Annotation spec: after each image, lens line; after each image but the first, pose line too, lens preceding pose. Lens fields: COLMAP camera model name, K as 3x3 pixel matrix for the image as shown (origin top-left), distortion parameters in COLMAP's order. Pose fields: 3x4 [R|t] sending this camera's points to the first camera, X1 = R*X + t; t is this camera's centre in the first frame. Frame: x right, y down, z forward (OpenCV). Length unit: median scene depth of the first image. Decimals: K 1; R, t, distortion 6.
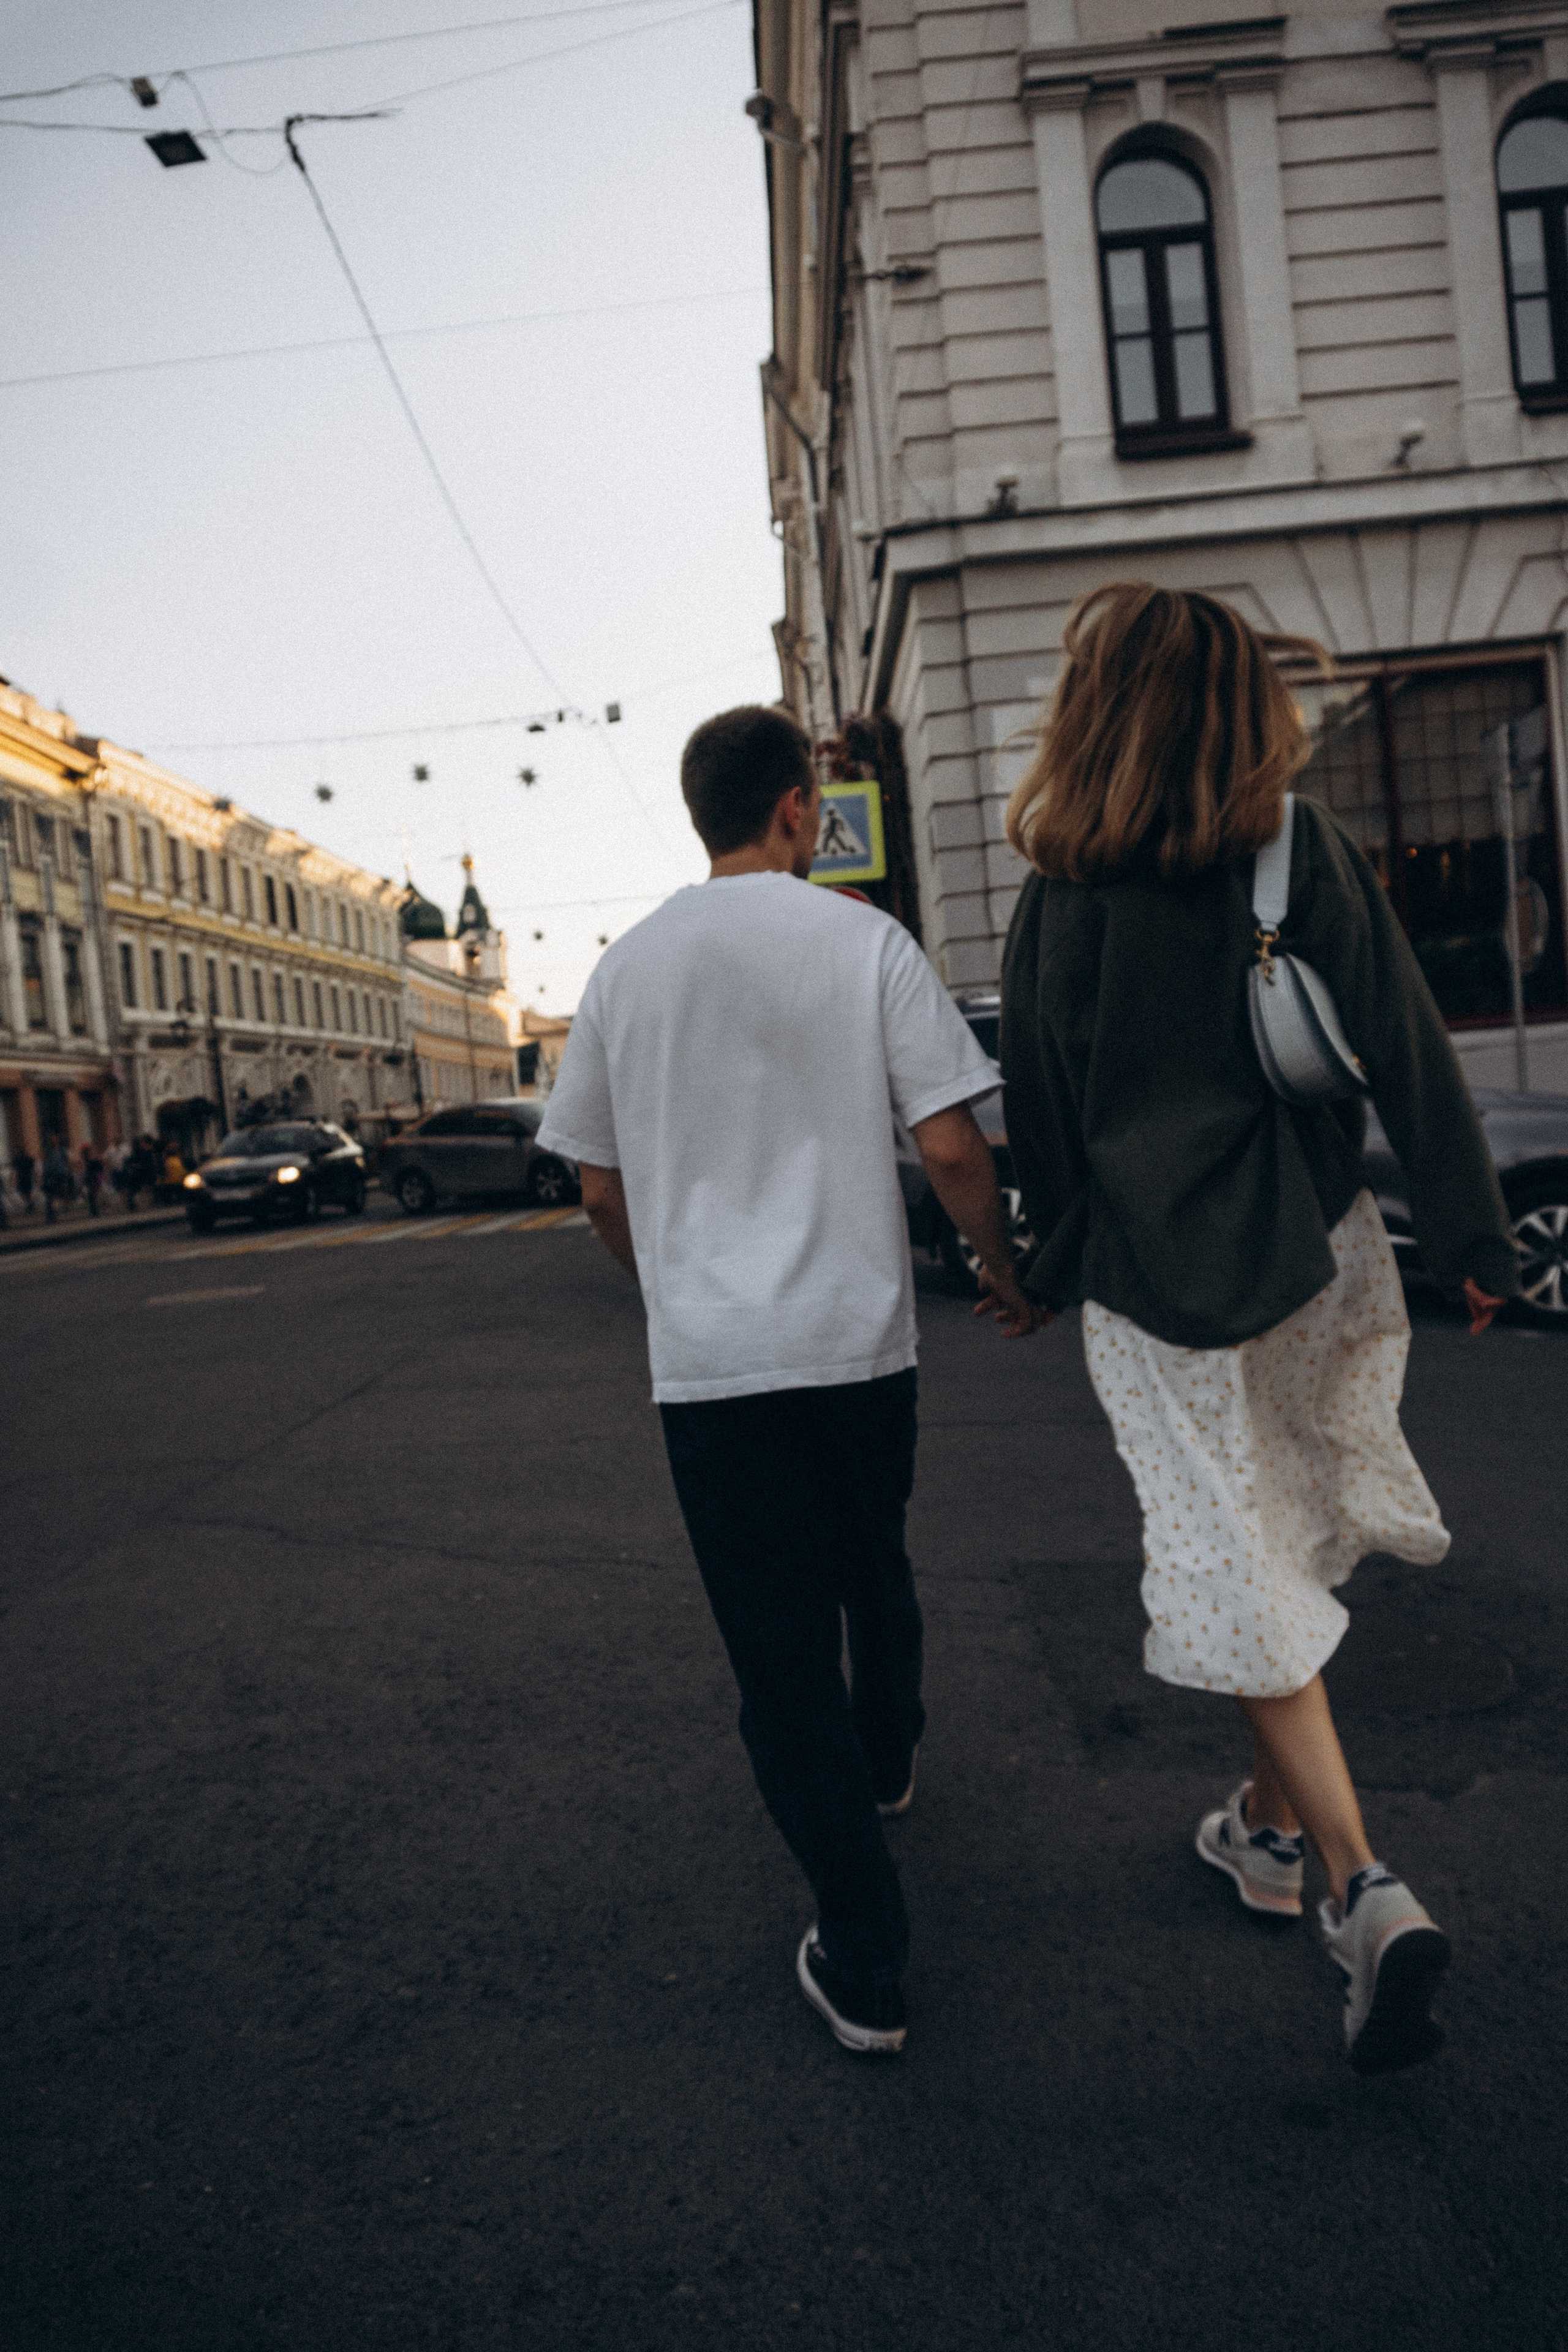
lens RADIAL K [[1567.7, 0, 784.0], [0, 1567.7, 1176.0], [0, 0, 1]] dist [-0.024006, -0.000761]
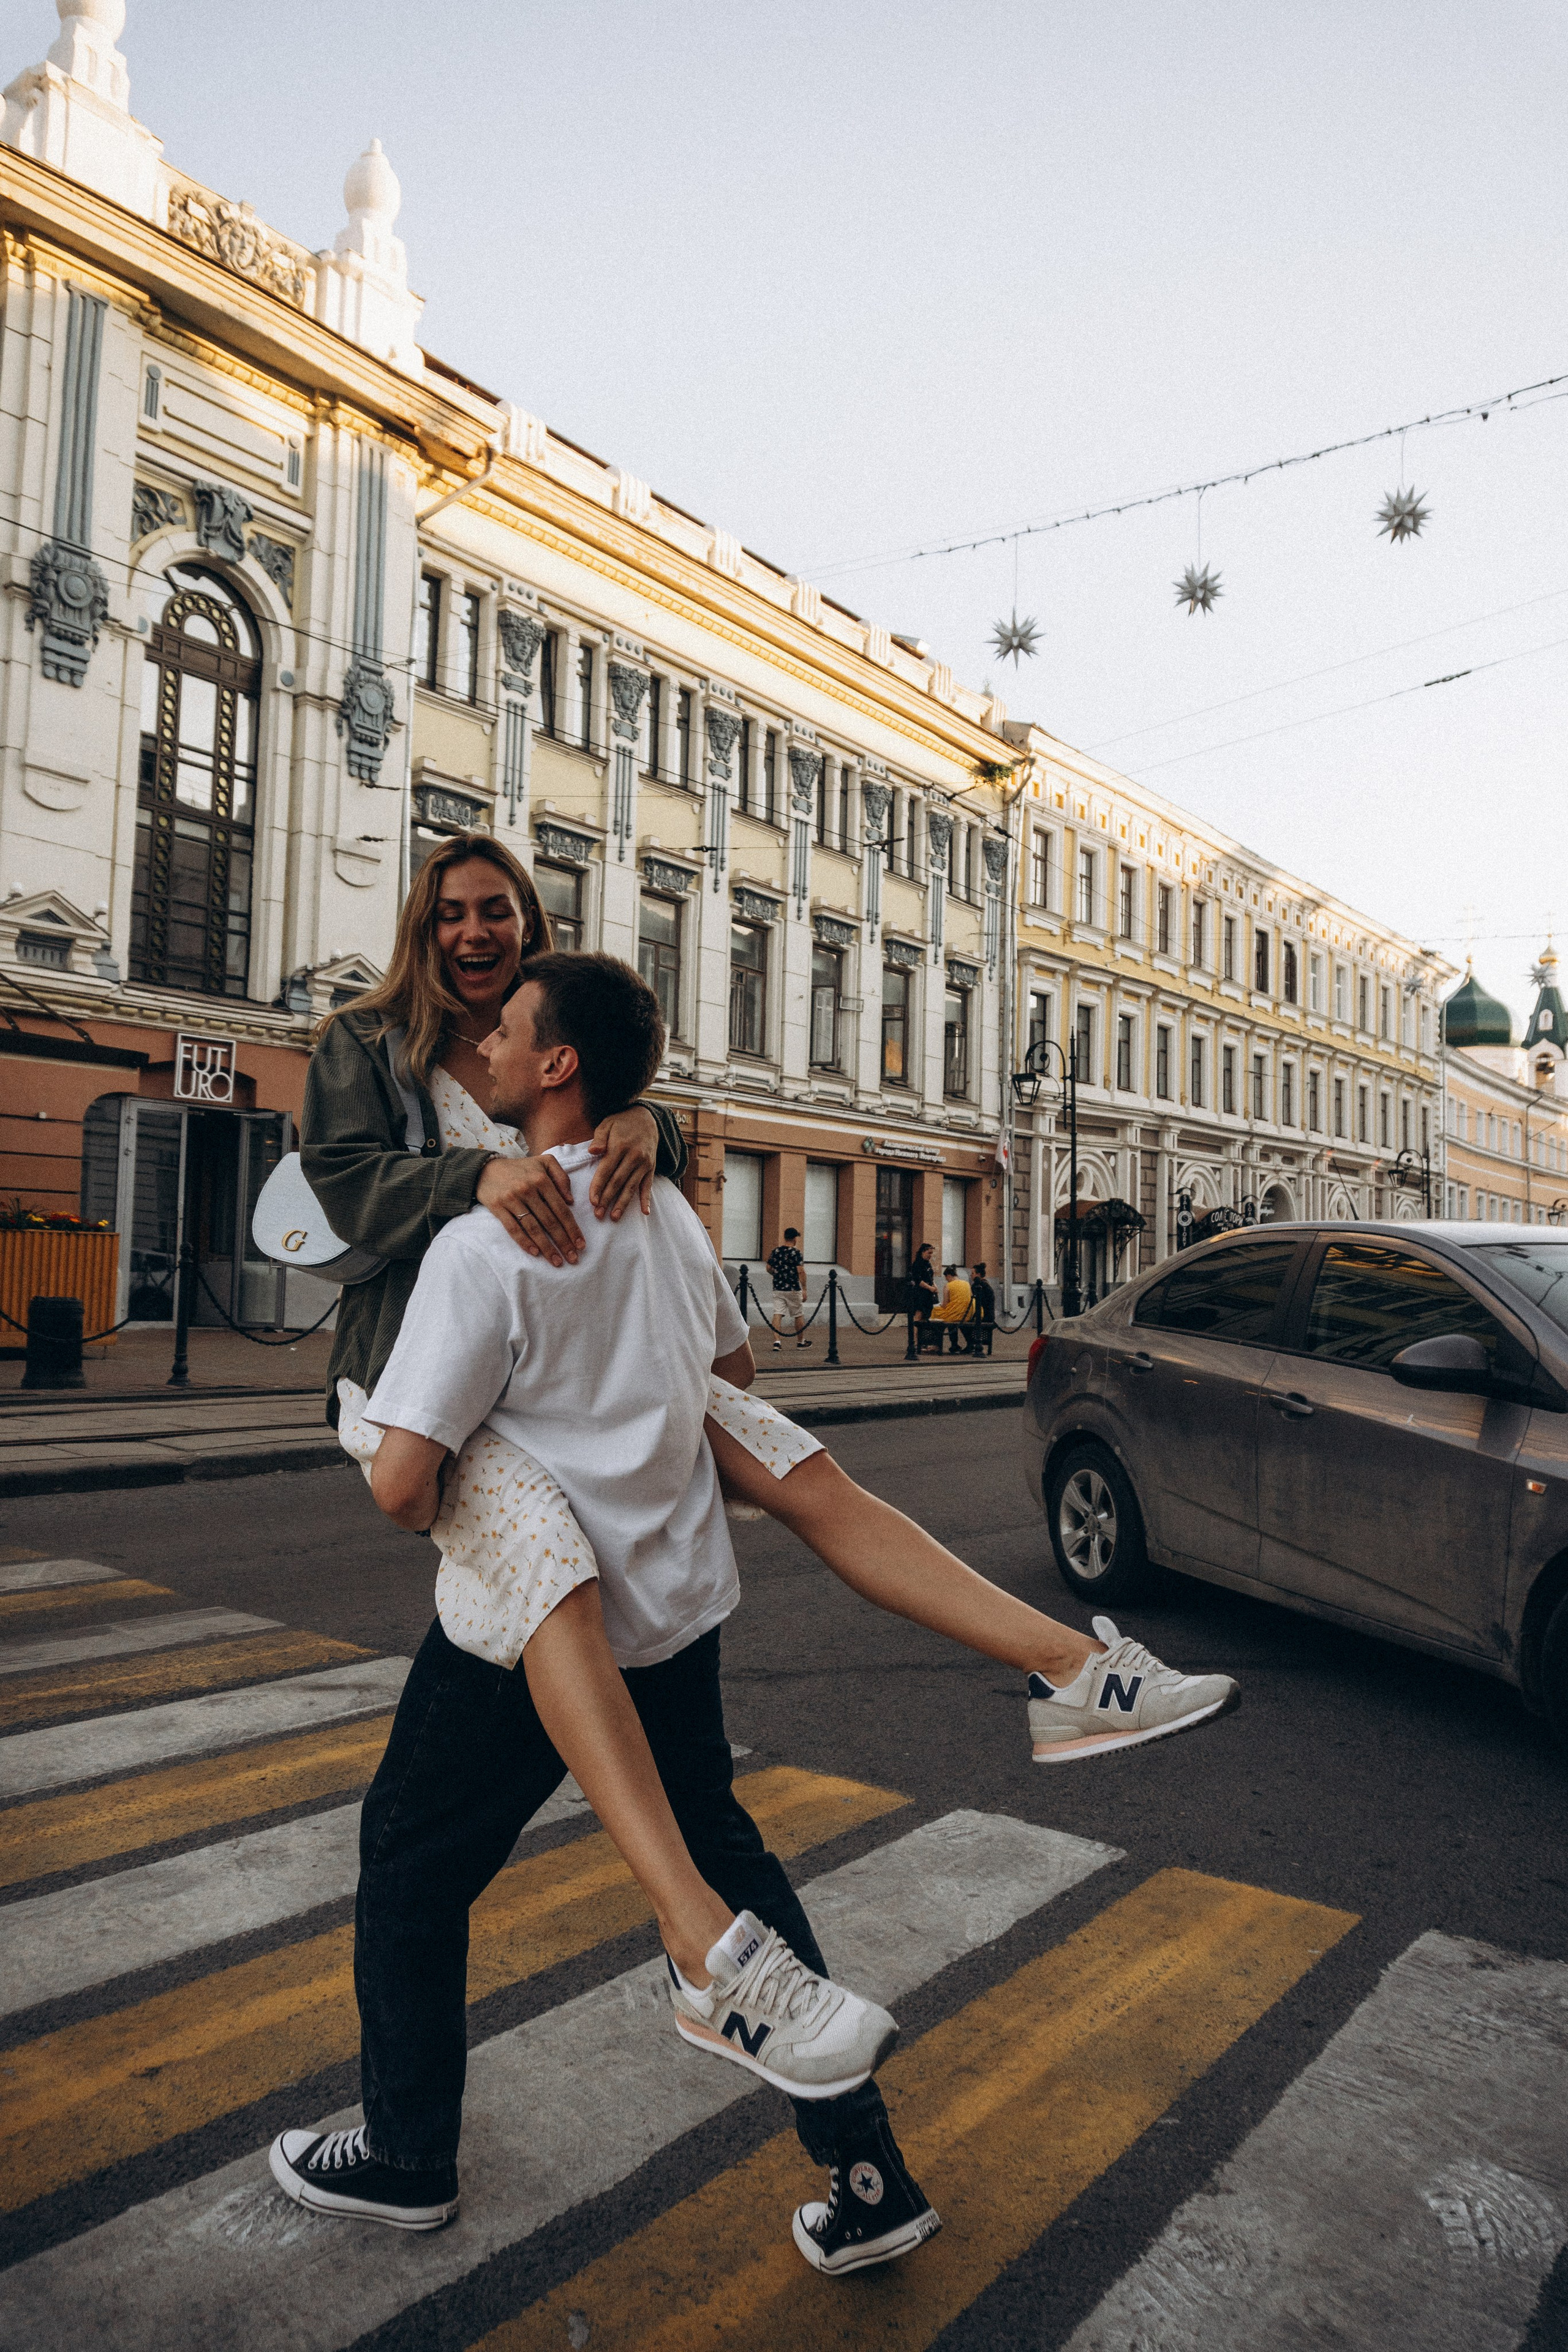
lens RADIAL K [[1567.7, 0, 784.0], [0, 1567.7, 1176.0], [0, 0, 1]] dist [-0.024006, -0.000761]
pose [[0.794508, 0.071591, -0.603019, -0.053644], [-0.119954, 0.991962, -0.040279, -0.013661], [0.595289, 0.104337, 0.796709, 0.333737]]
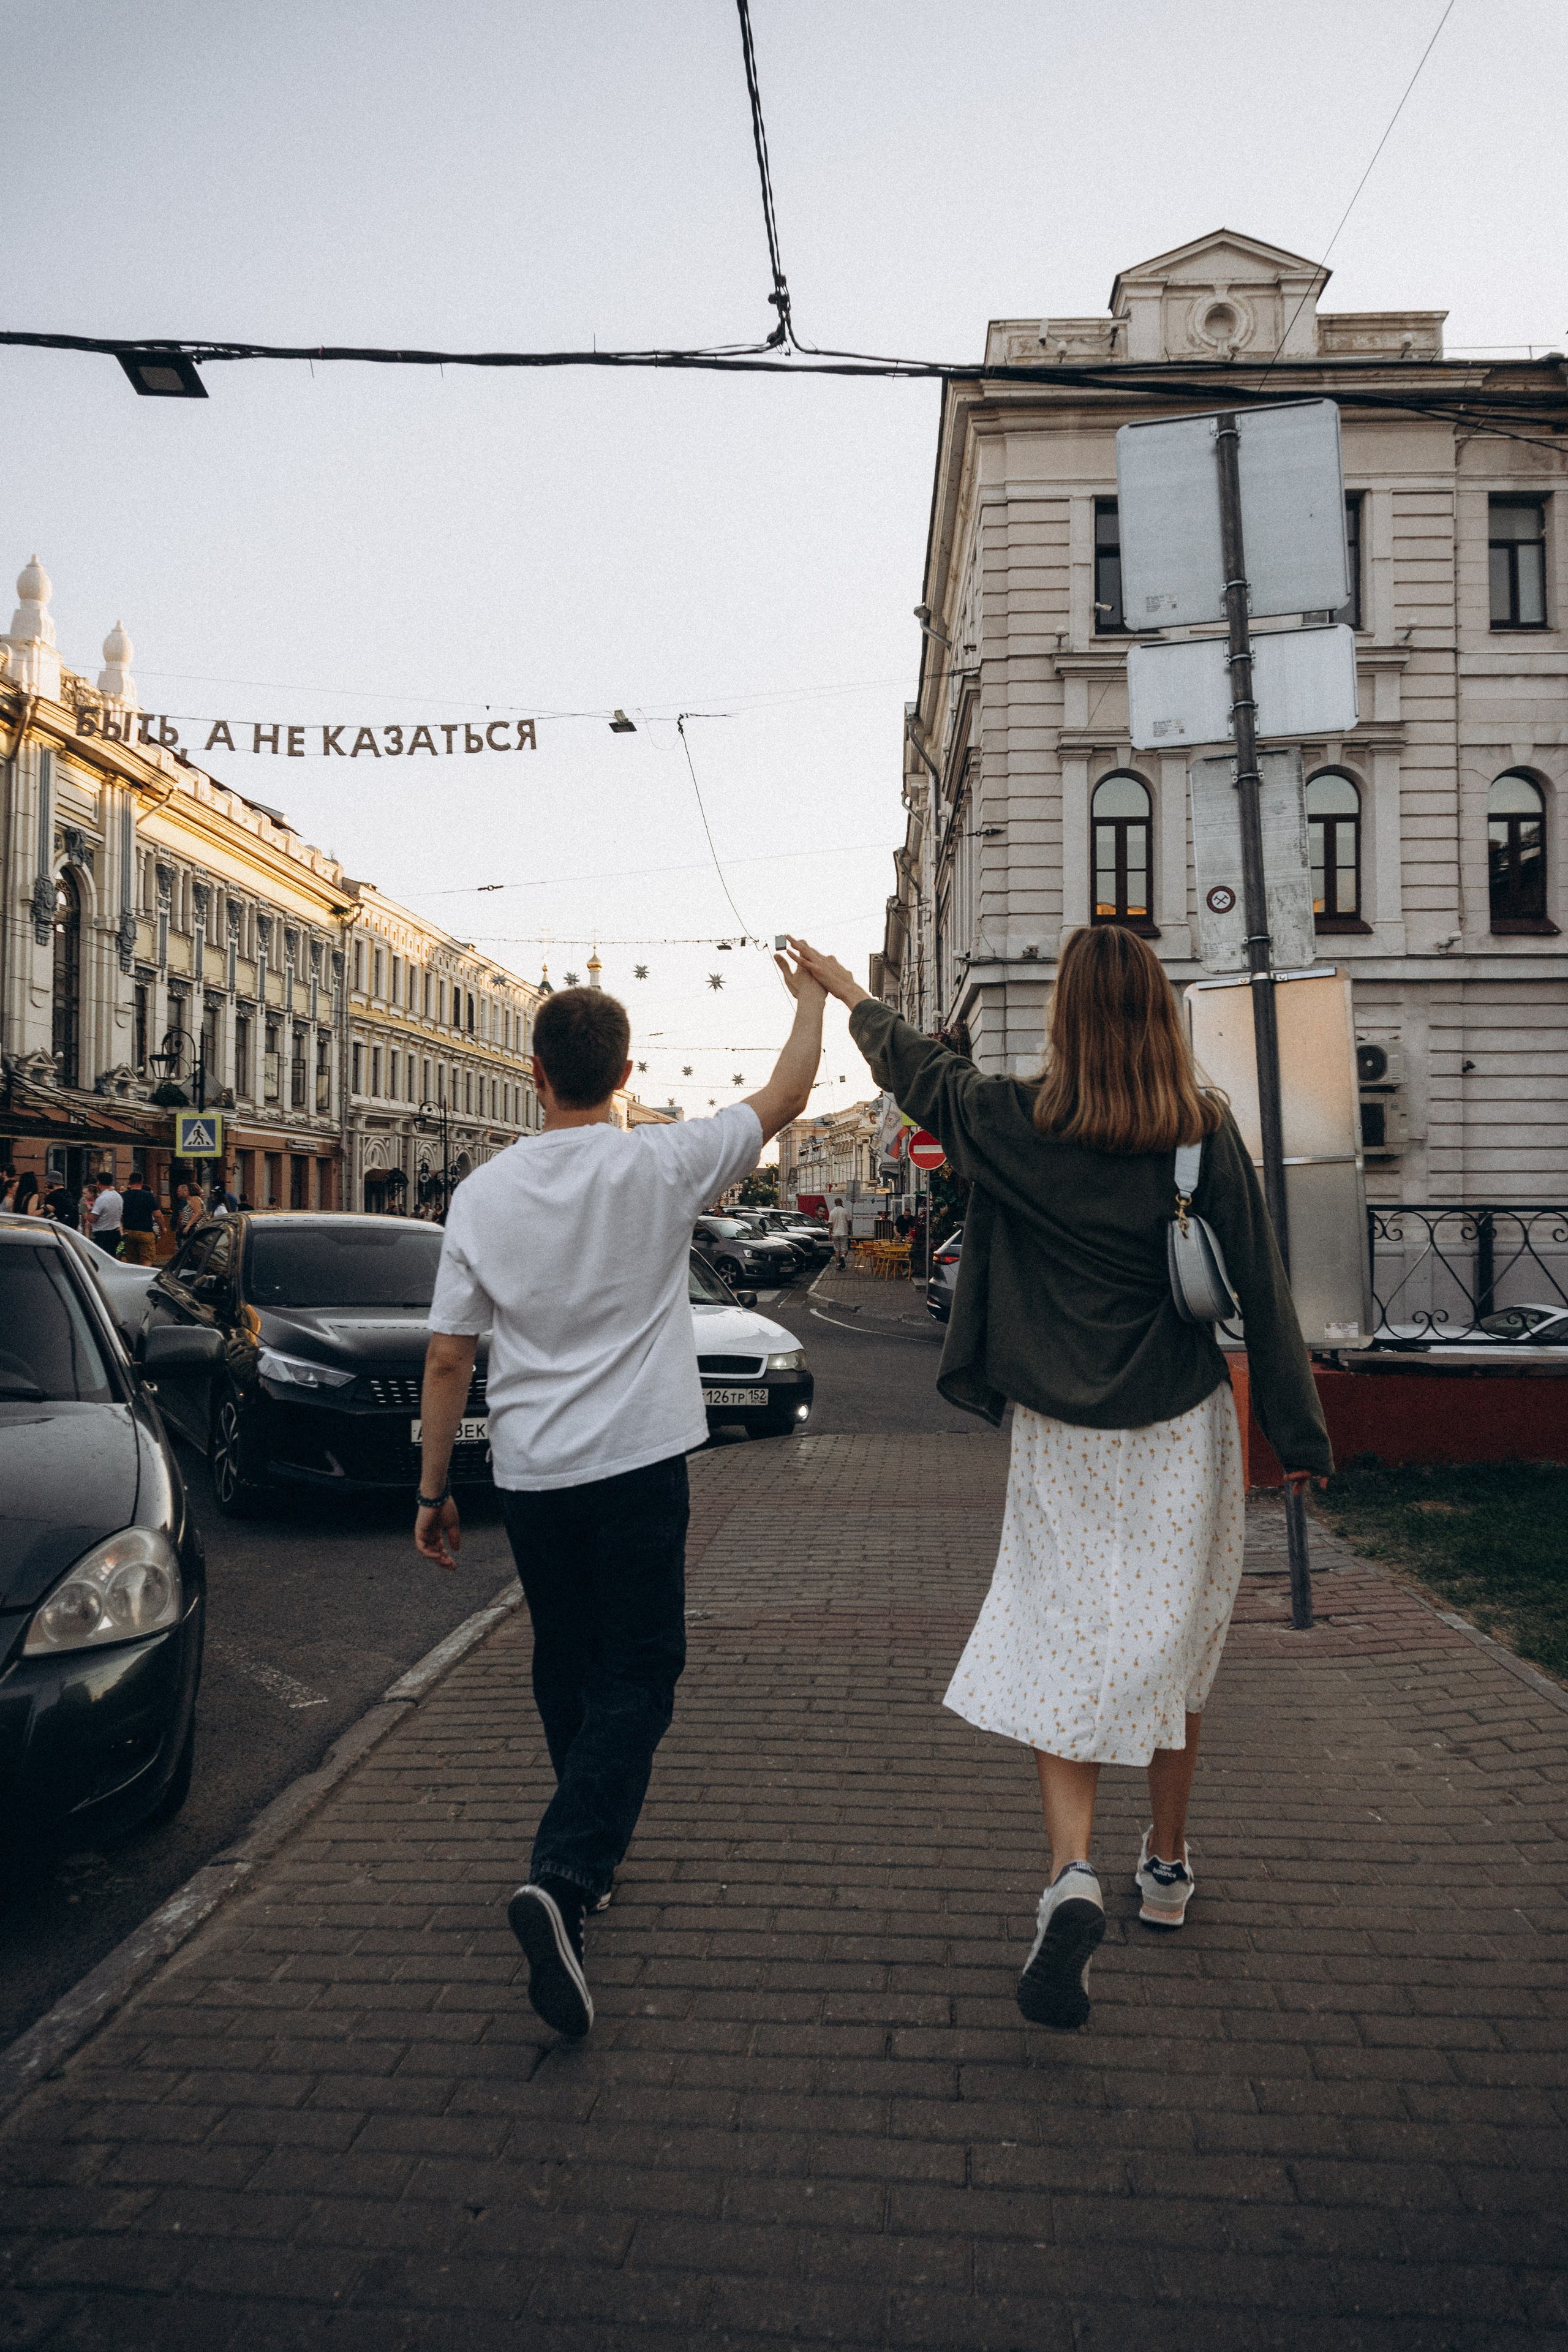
lens RADIAL K [[1568.9, 0, 788.1], [0, 1568.9, 1129.1], [0, 0, 1]] dist [-0.004702, -0.000205]
pose [[0.994559, 0.093564, -0.045801, -0.013368], [-0.097318, 0.991348, -0.088085, -0.002425], [0.037163, 0.092063, 0.995059, -0.247176]]
